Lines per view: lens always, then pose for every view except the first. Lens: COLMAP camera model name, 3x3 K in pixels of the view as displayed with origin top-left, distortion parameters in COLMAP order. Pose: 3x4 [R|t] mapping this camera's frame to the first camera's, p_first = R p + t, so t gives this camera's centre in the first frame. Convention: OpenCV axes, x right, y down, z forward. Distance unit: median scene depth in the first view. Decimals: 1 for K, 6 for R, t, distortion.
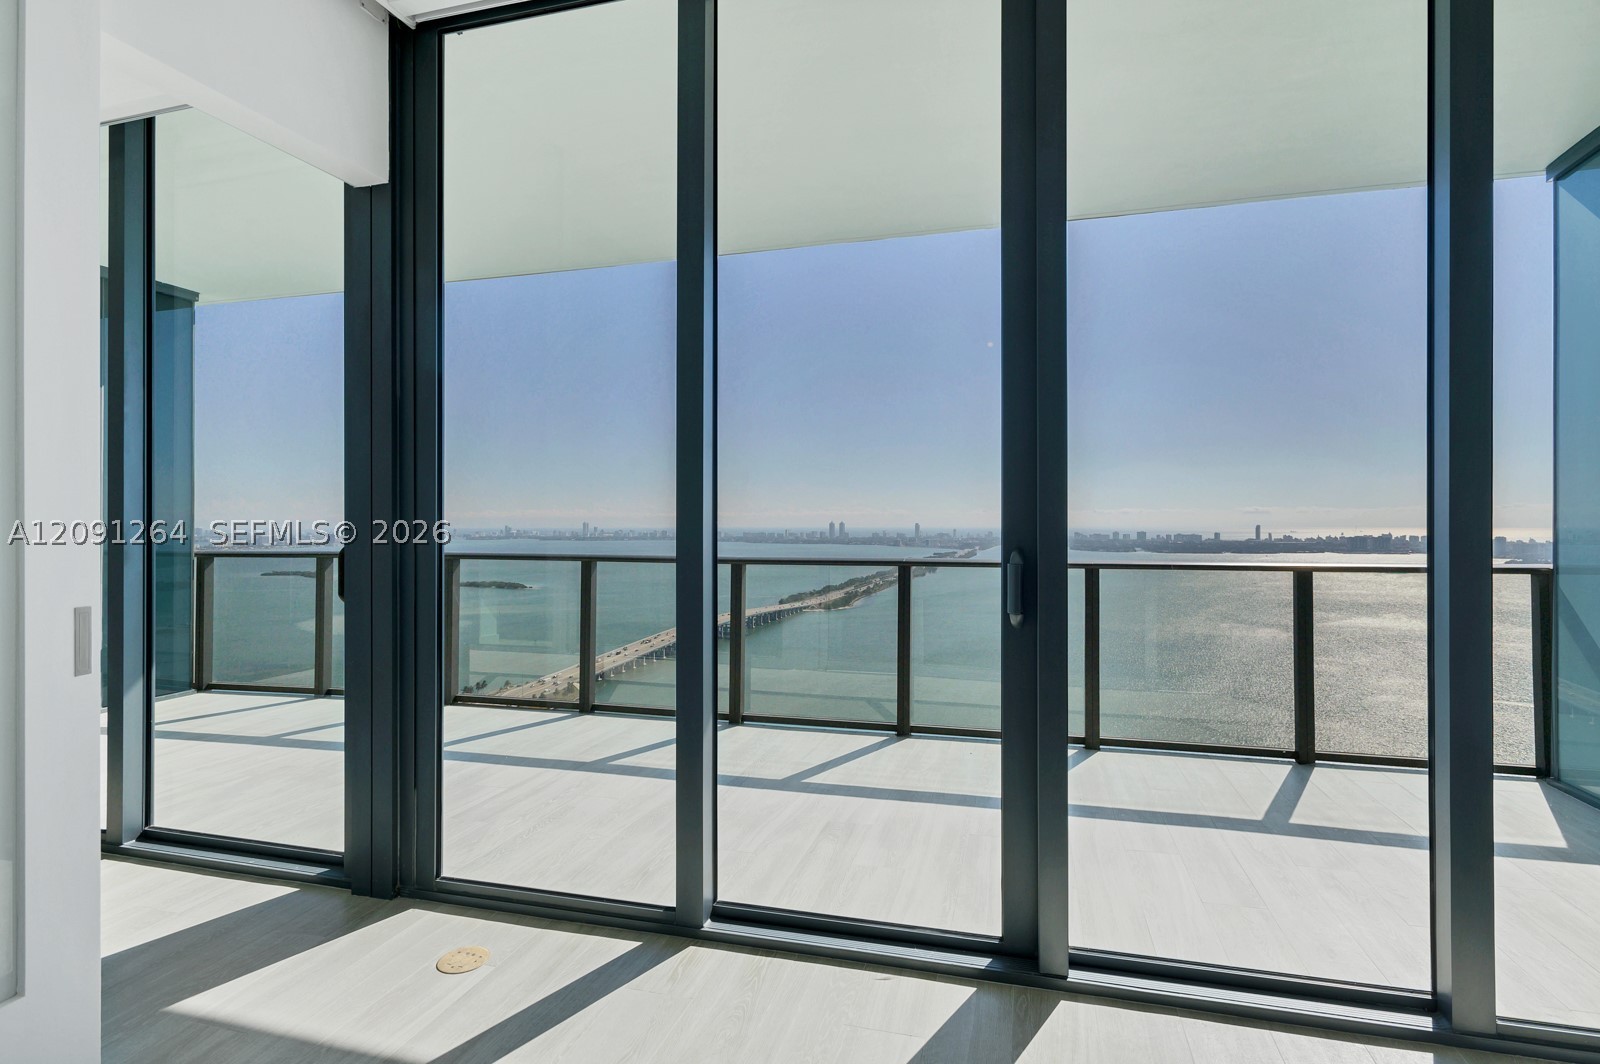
lens RADIAL K [[792.0, 0, 816.1], [0, 792.0, 516.9], [0, 0, 1]] dist [-0.012171, 0.000814]
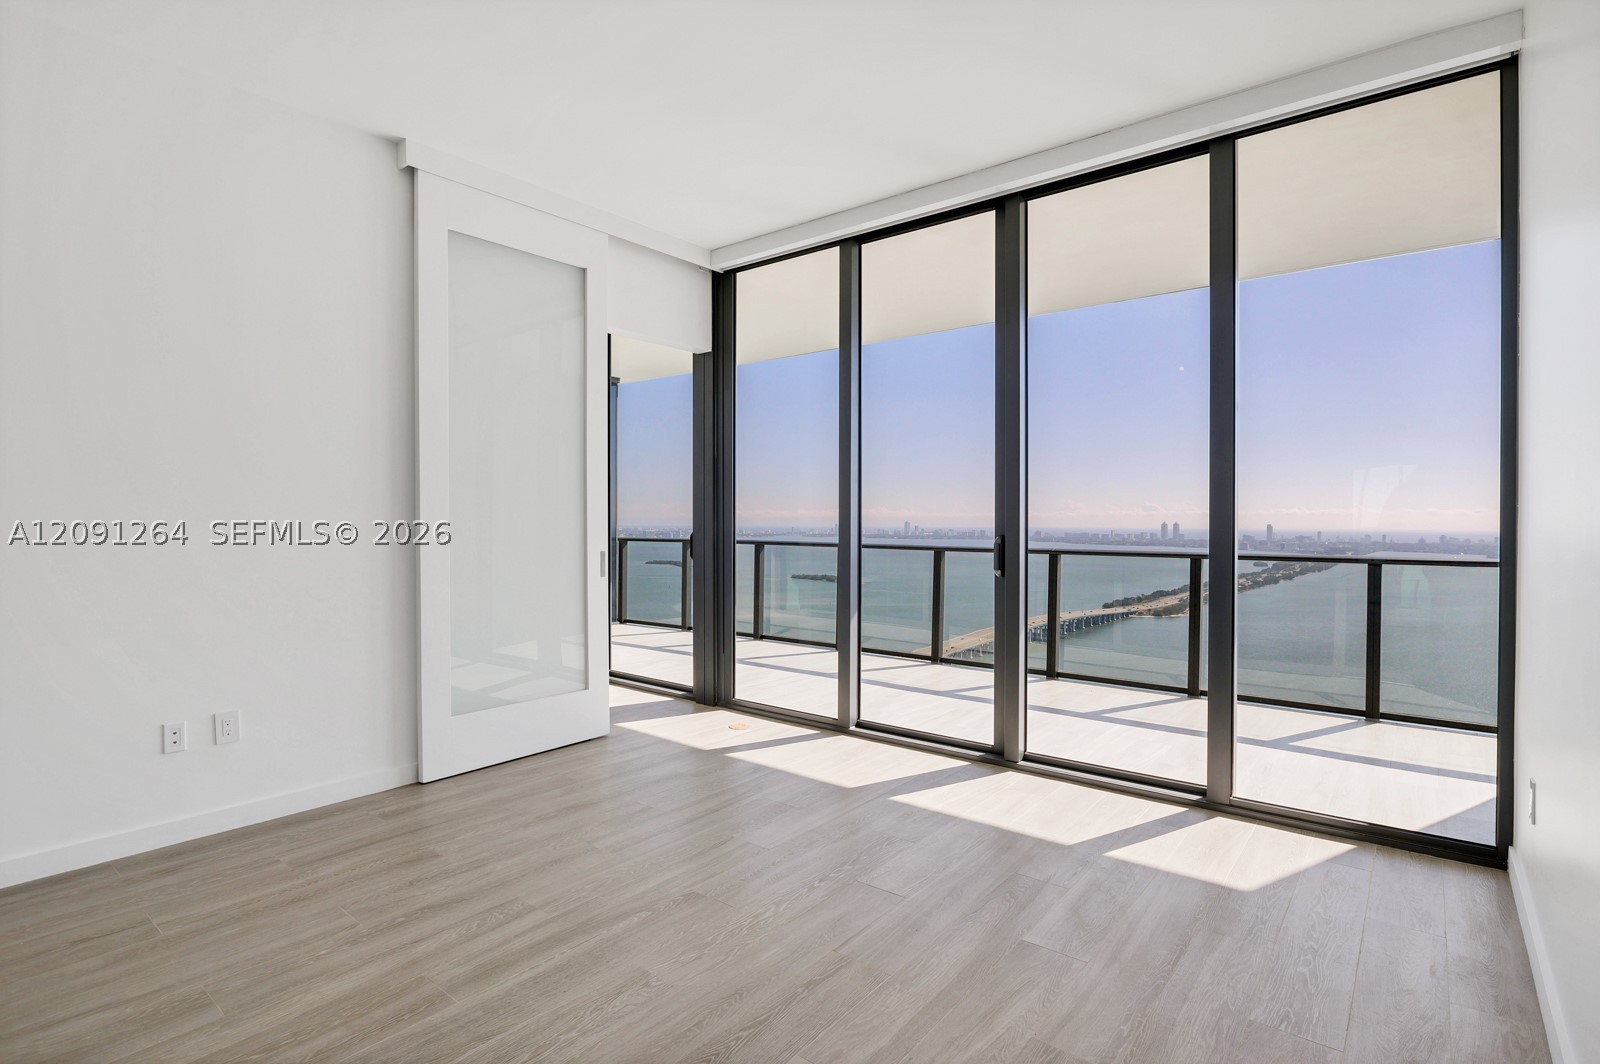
lens RADIAL K [[792.0, 0, 817.0], [0, 792.0, 532.2], [0, 0, 1]] dist [-0.012171, 0.000814]
pose [[0.922063, 0.009720, -0.386917, 0.234561], [-0.001862, 0.999784, 0.020679, -0.004843], [0.387034, -0.018347, 0.921883, -0.365919]]
